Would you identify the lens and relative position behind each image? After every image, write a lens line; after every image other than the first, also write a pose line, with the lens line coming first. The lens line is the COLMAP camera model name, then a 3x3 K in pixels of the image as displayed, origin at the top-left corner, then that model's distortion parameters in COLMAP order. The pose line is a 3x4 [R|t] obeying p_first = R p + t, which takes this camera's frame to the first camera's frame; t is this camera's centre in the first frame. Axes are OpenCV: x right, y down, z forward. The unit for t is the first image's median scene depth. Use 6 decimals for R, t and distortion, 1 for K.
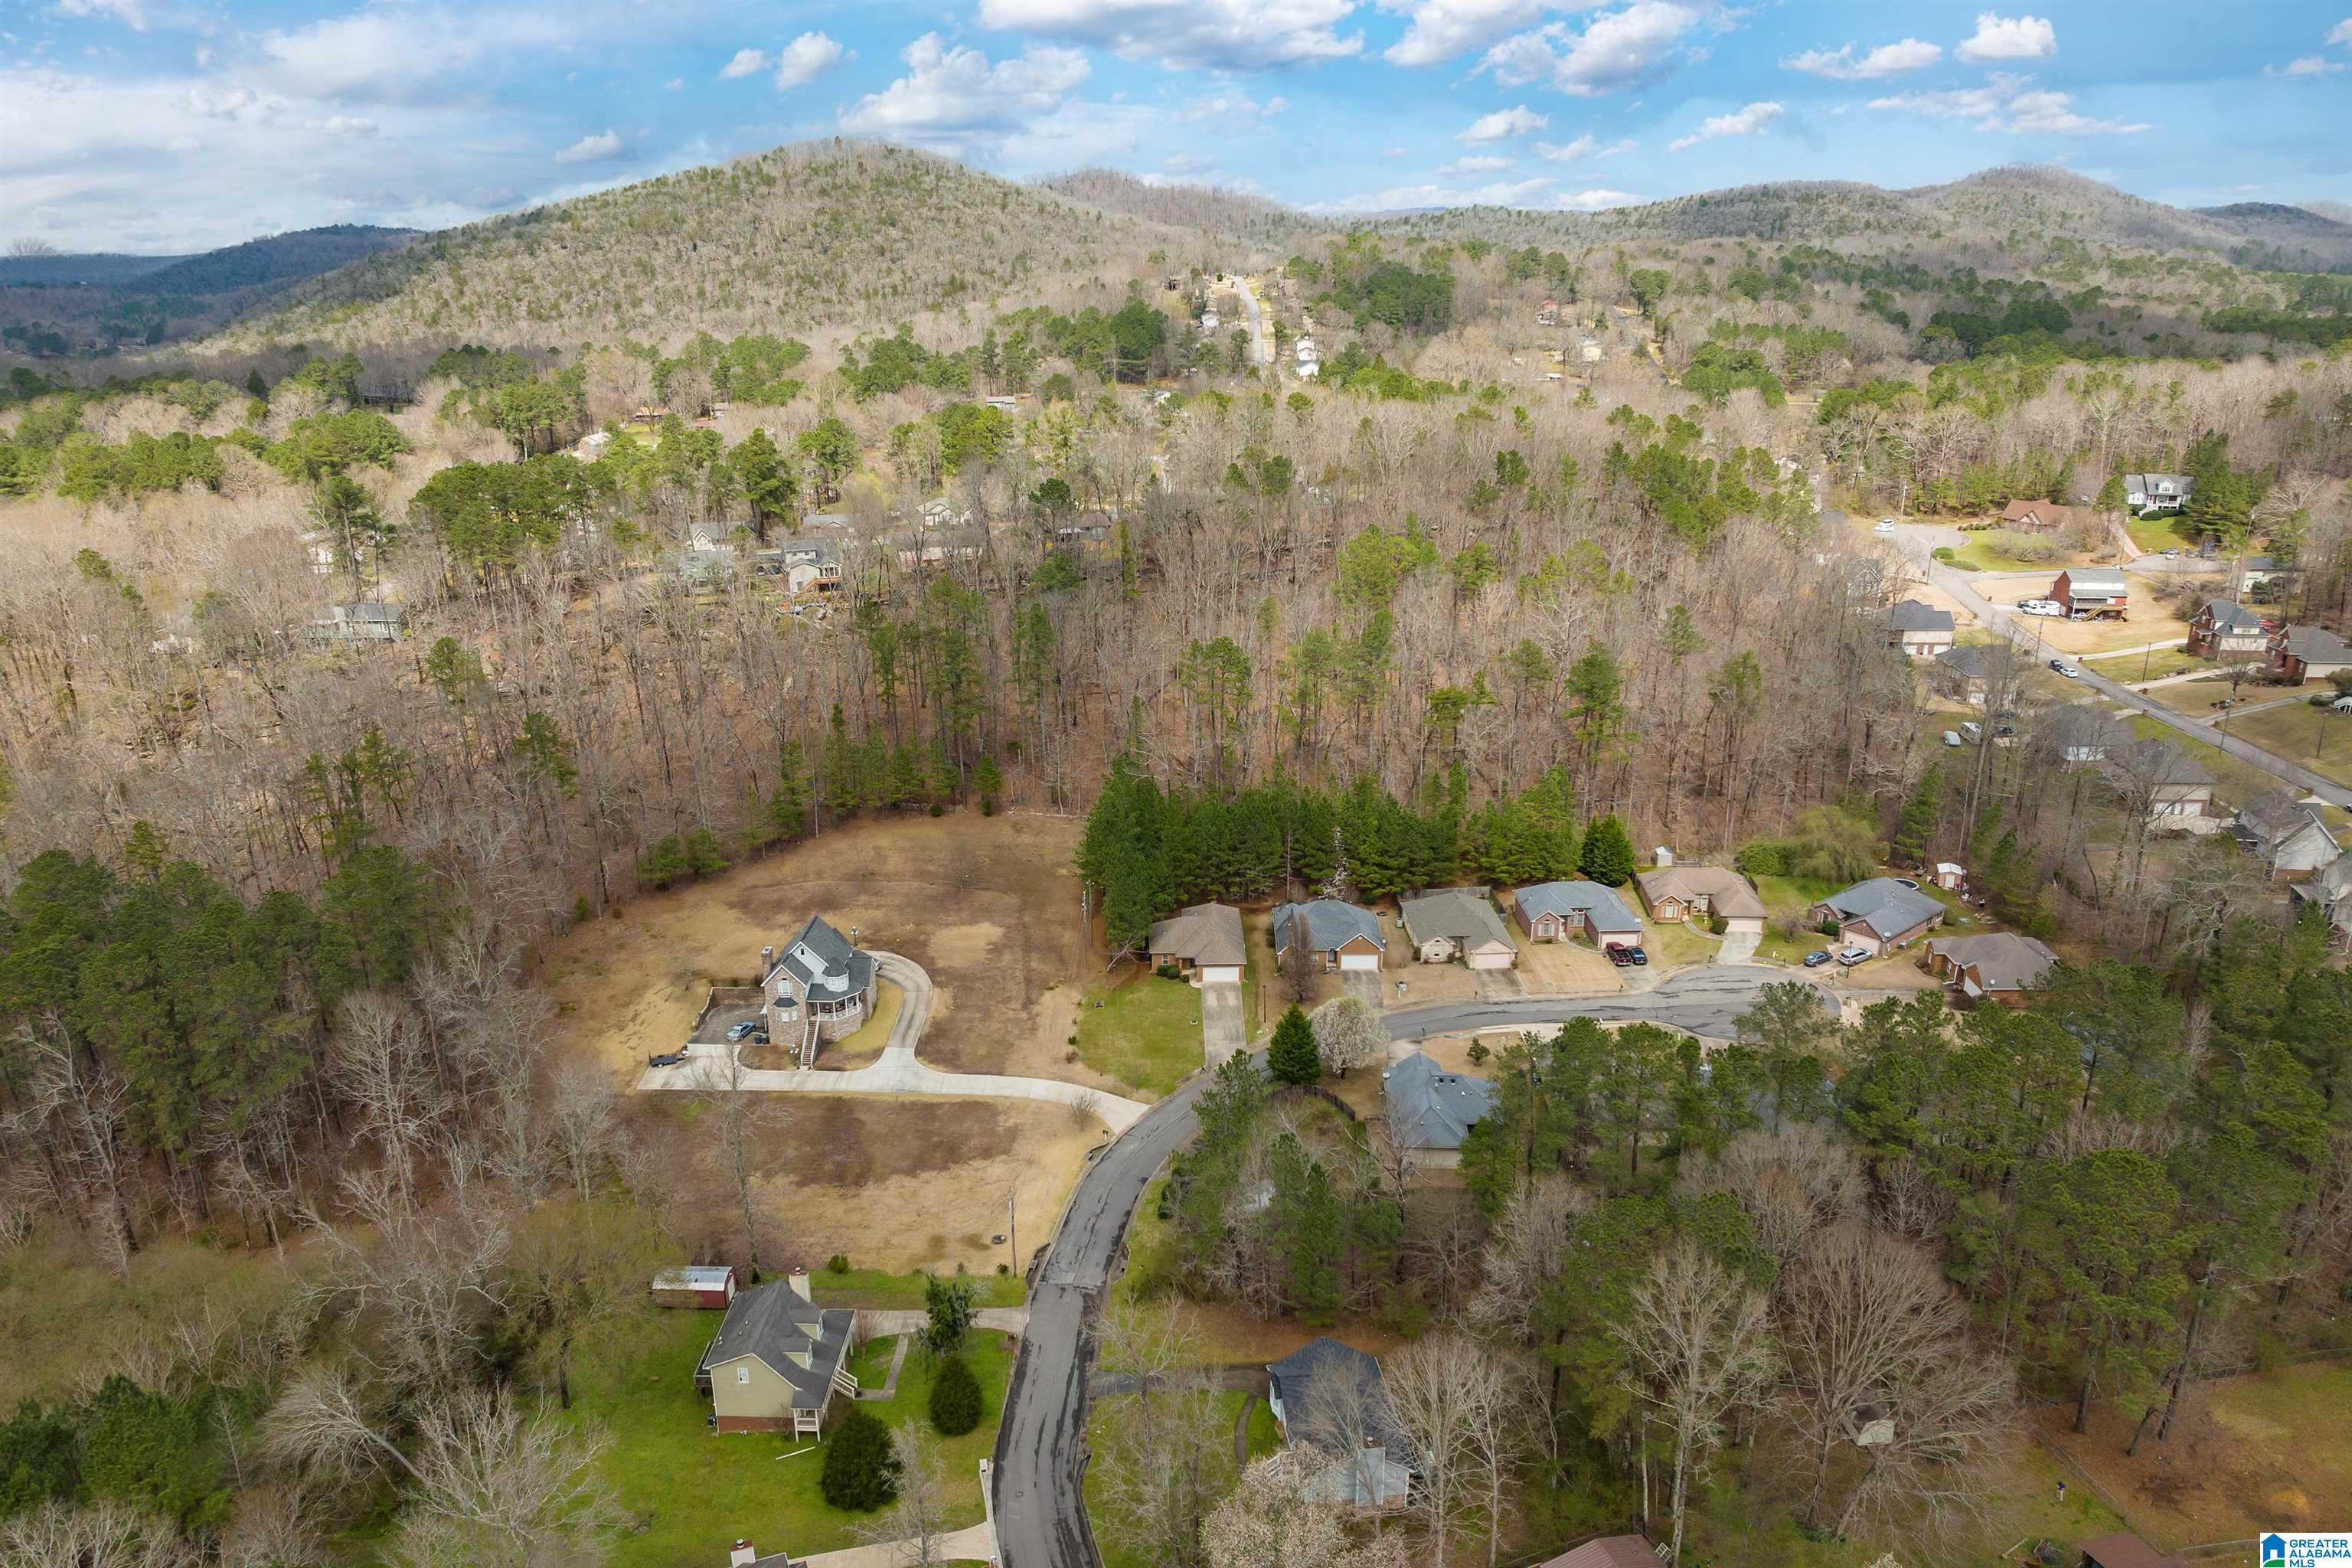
lens RADIAL K [[1658.1, 0, 1188.1], [0, 1658.1, 809.9], [0, 0, 1]] dist [-0.041650, 0.008235]
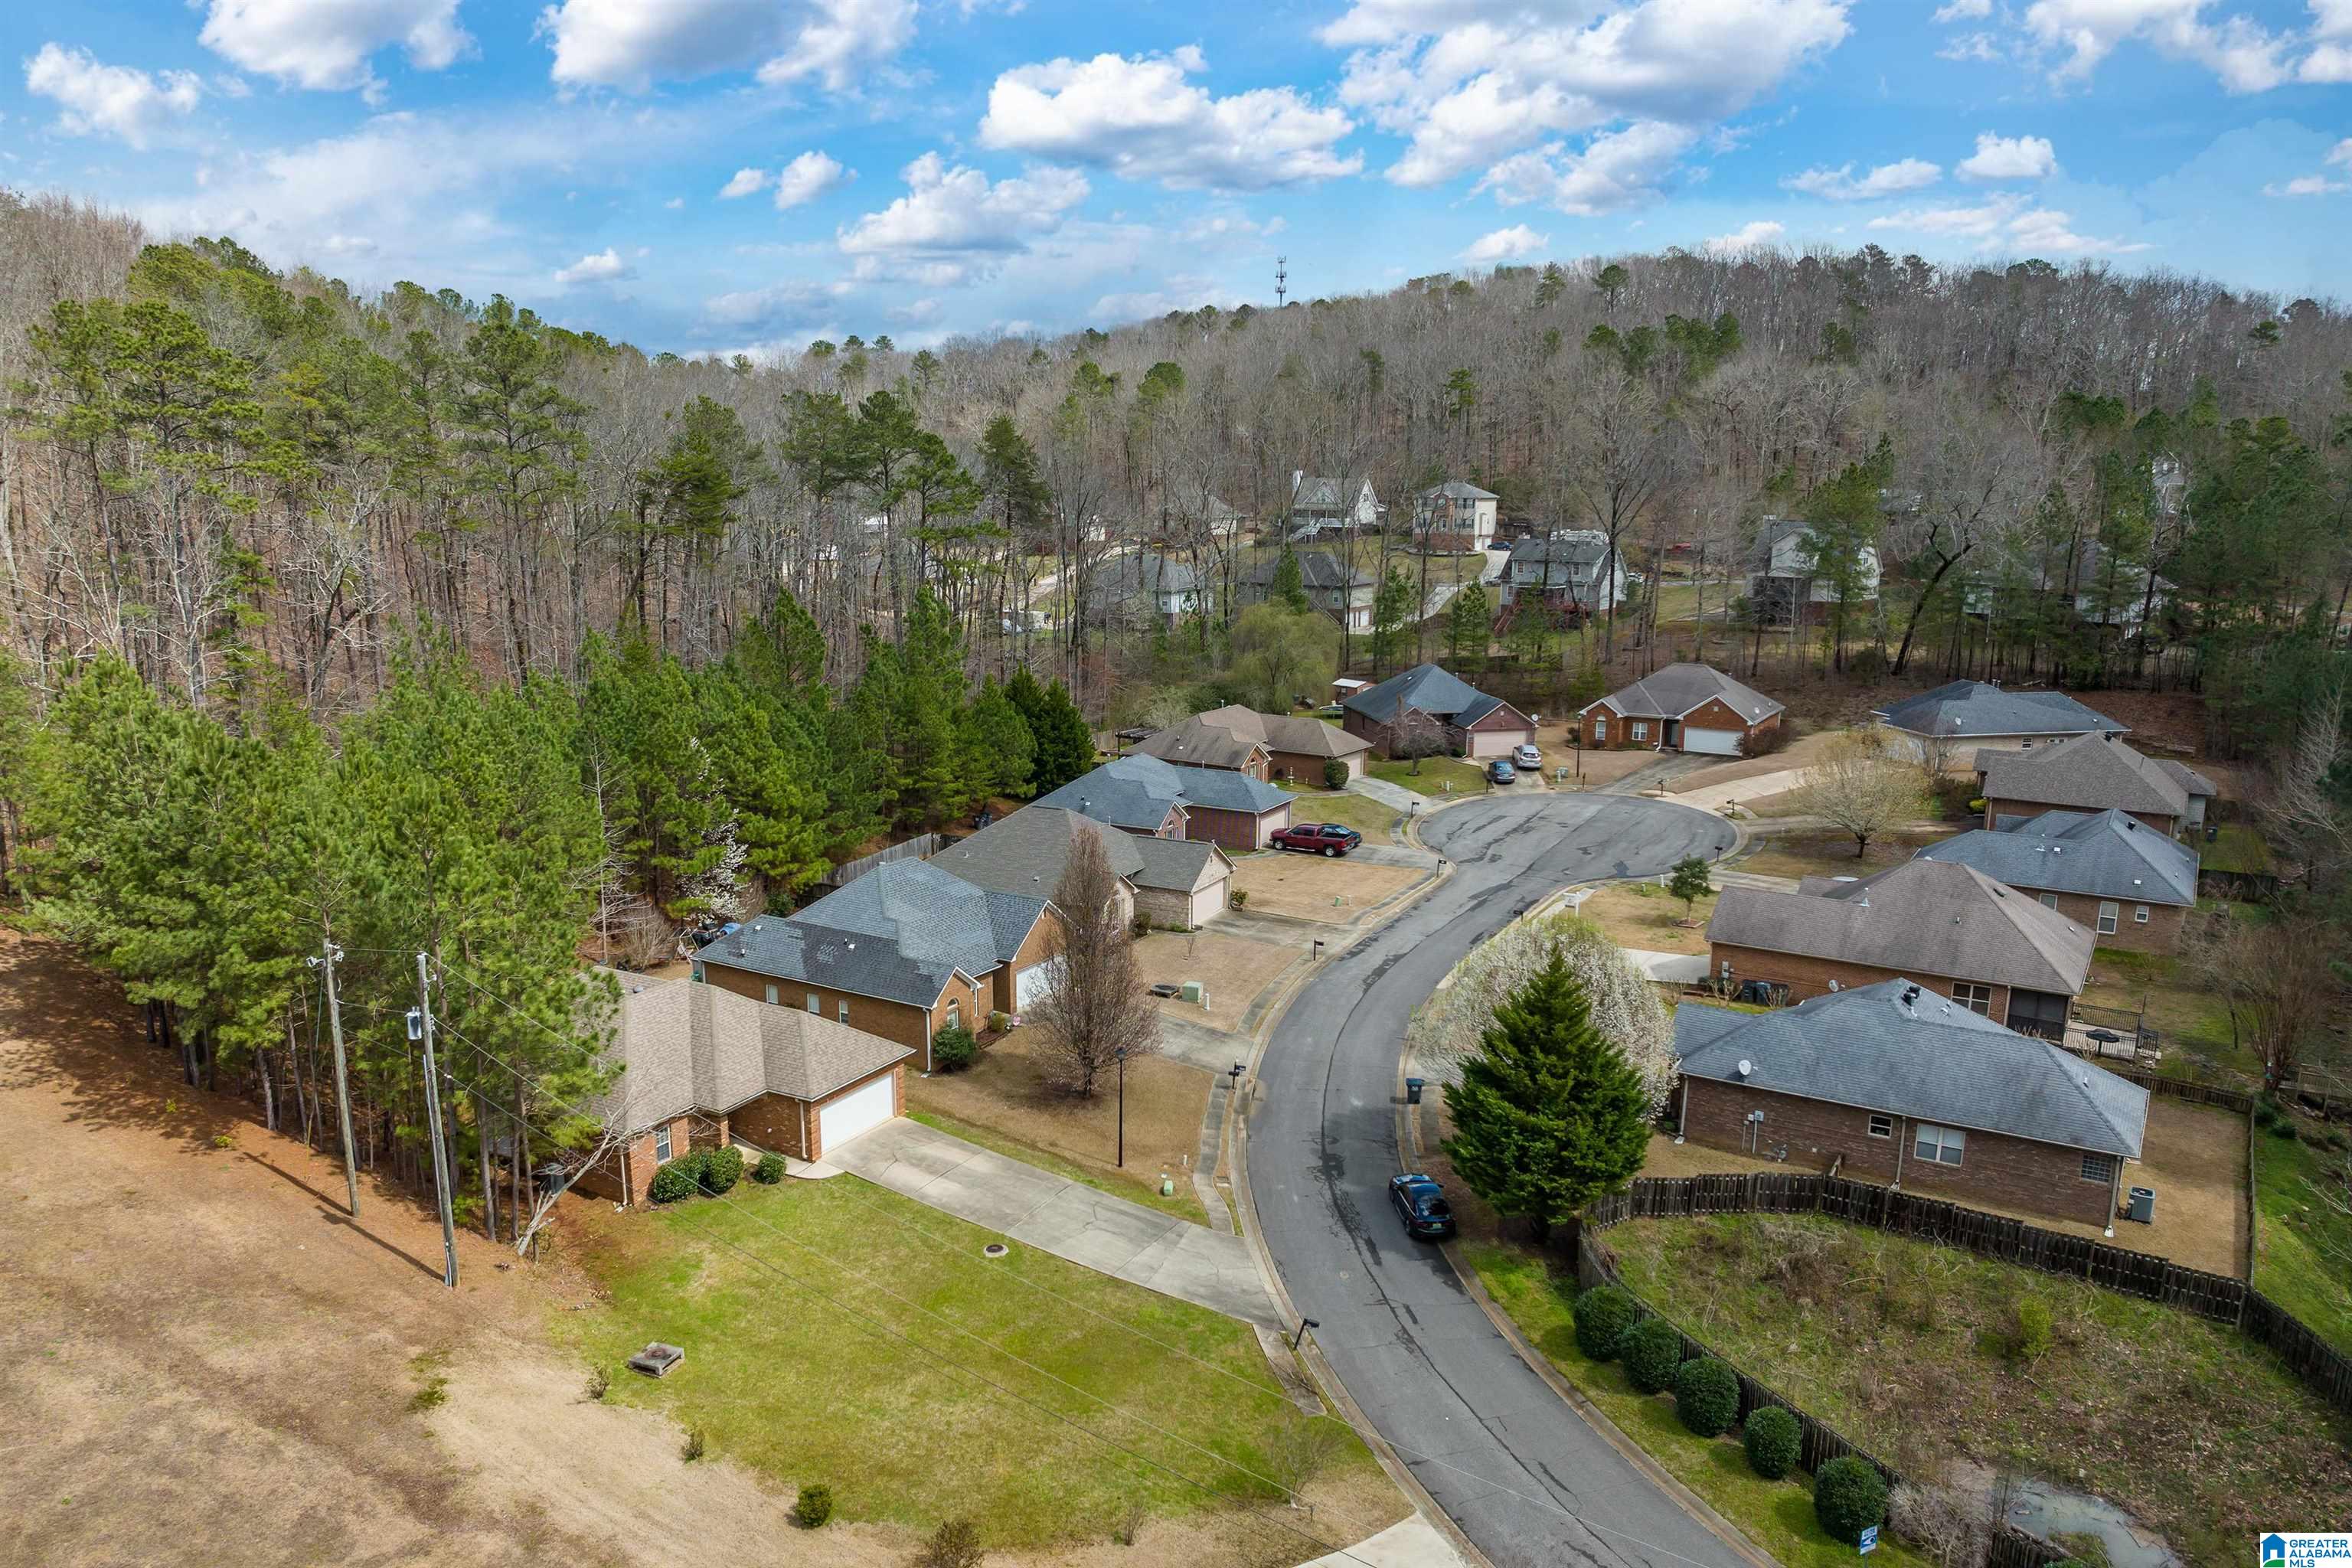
lens RADIAL K [[1658.1, 0, 1188.1], [0, 1658.1, 809.9], [0, 0, 1]] dist [-0.041650, 0.008235]
pose [[0.496944, -0.169850, 0.850998, -0.194975], [0.281110, 0.959287, 0.027308, 0.050346], [-0.820990, 0.225654, 0.524458, 0.731737]]
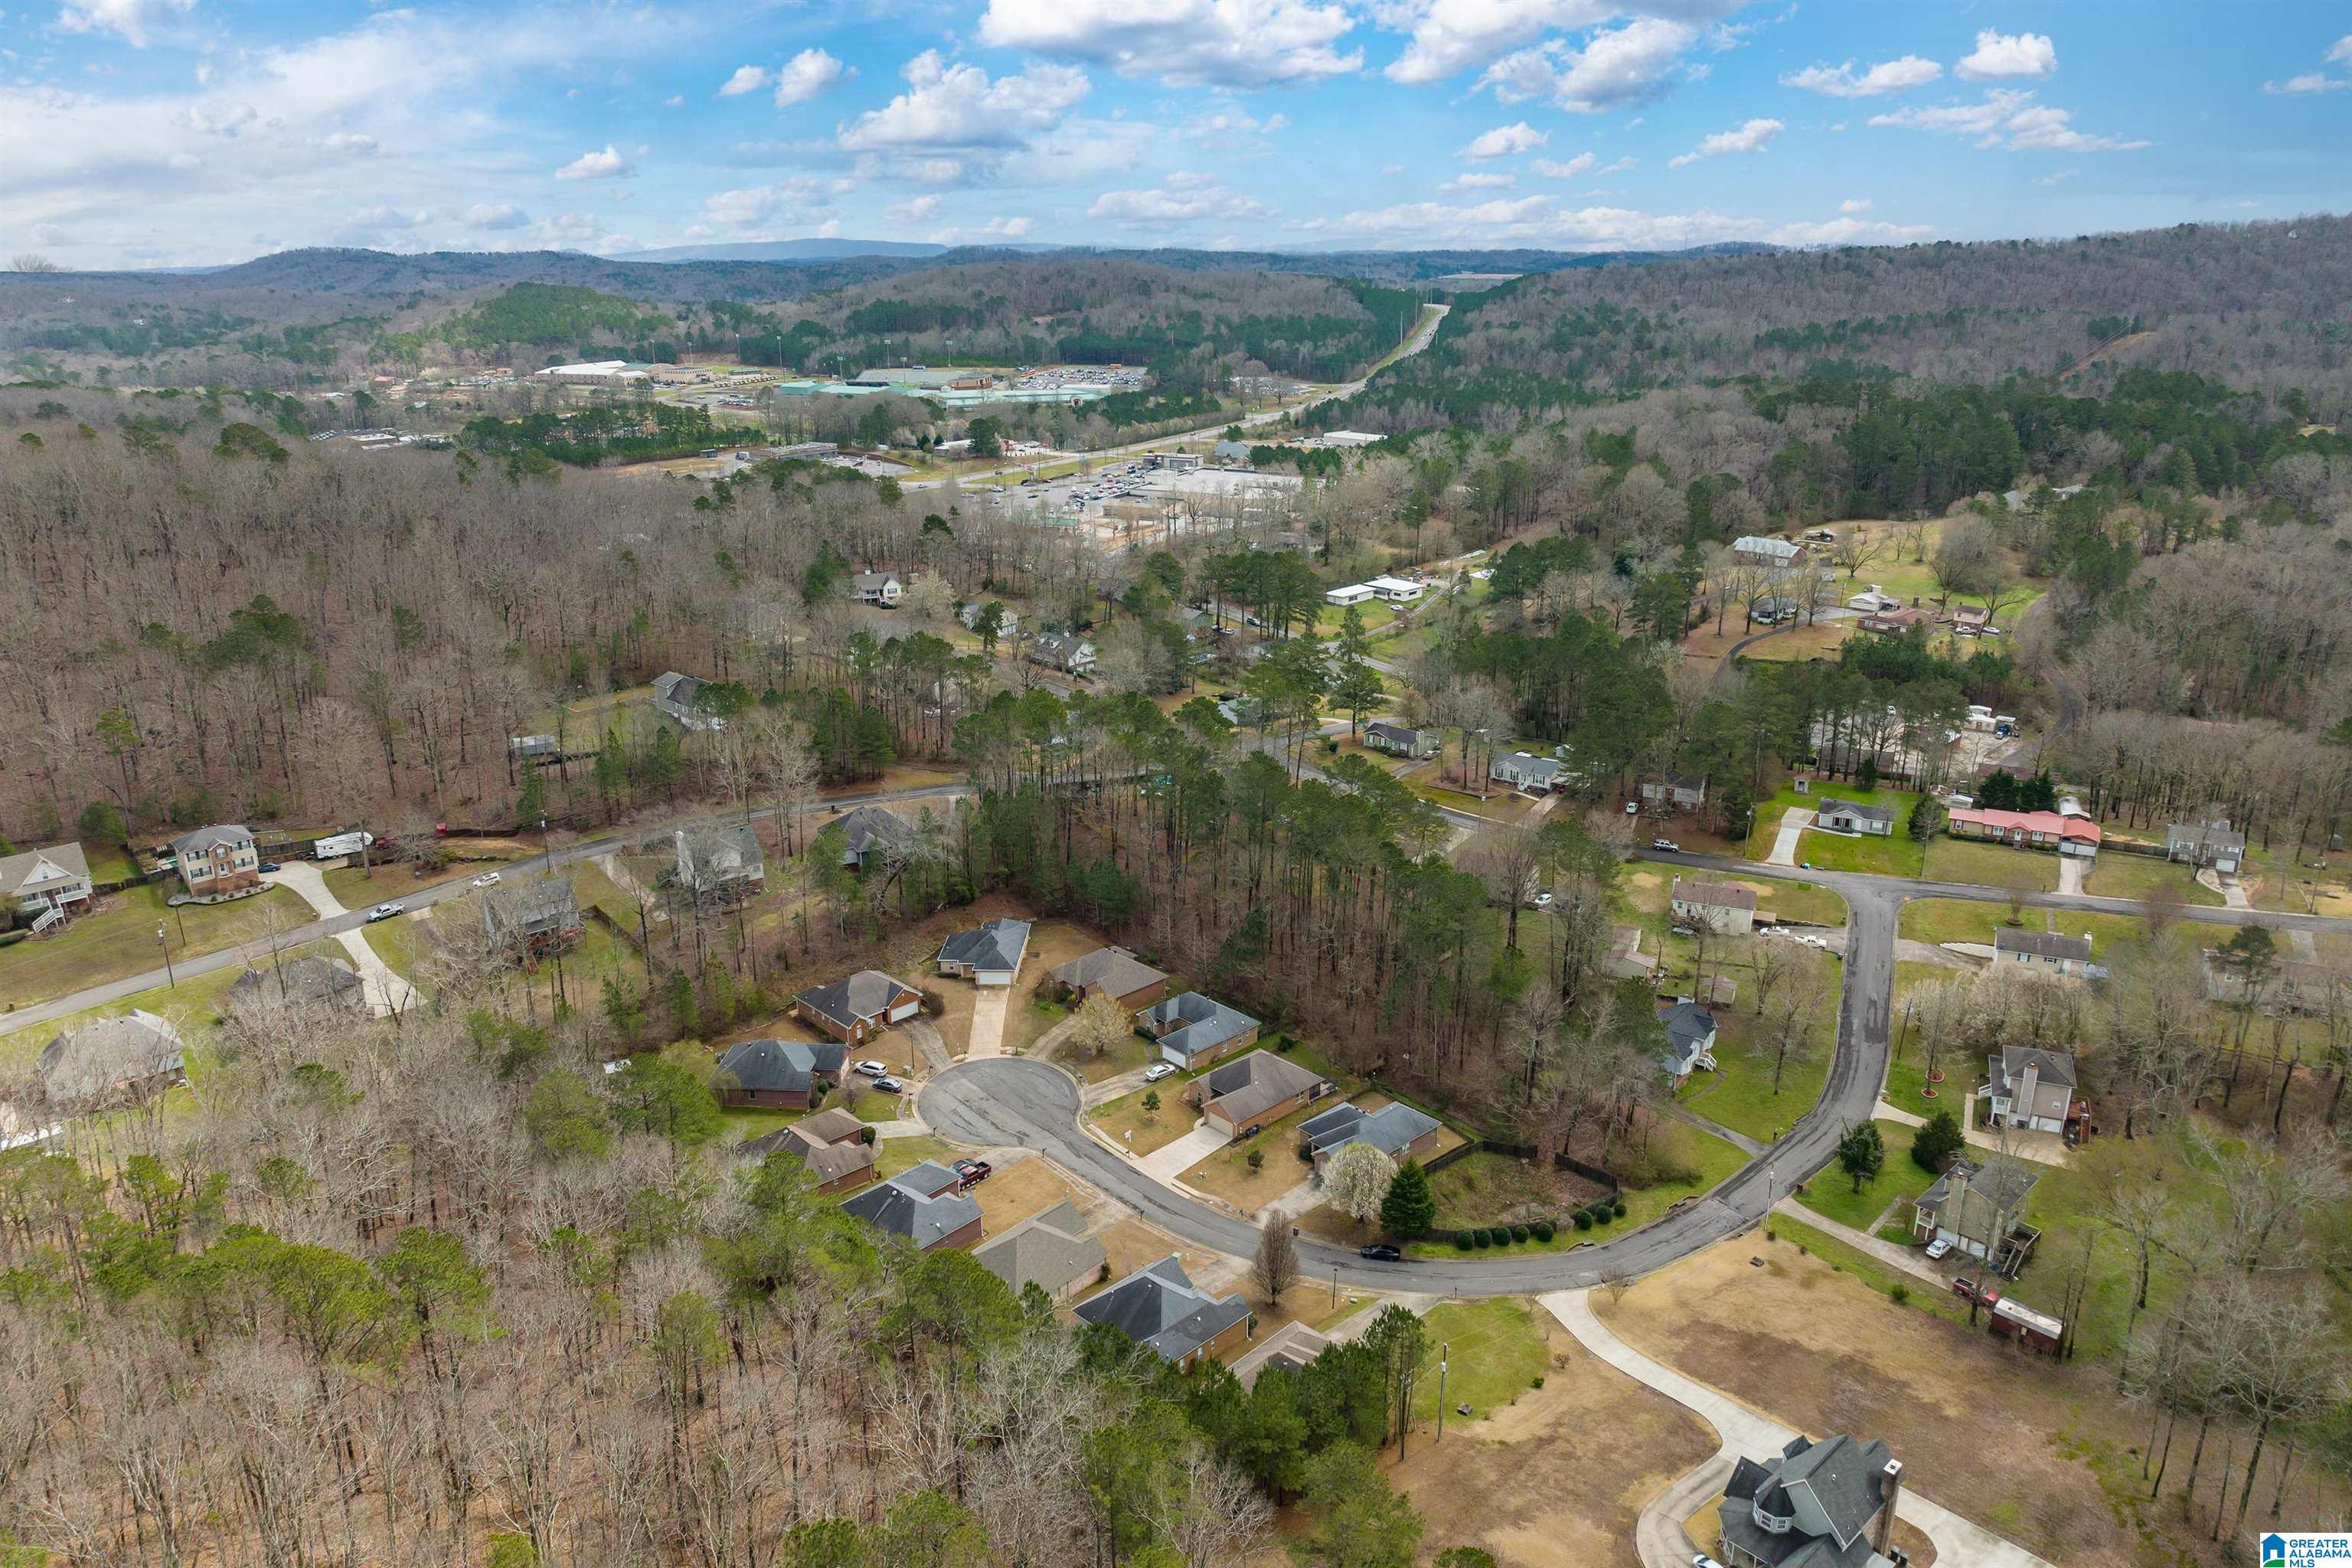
lens RADIAL K [[1658.1, 0, 1188.1], [0, 1658.1, 809.9], [0, 0, 1]] dist [-0.041650, 0.008235]
pose [[-0.709971, -0.219878, 0.669026, -0.396309], [0.244746, 0.813753, 0.527168, -0.527998], [-0.660334, 0.538015, -0.523927, 1.252677]]
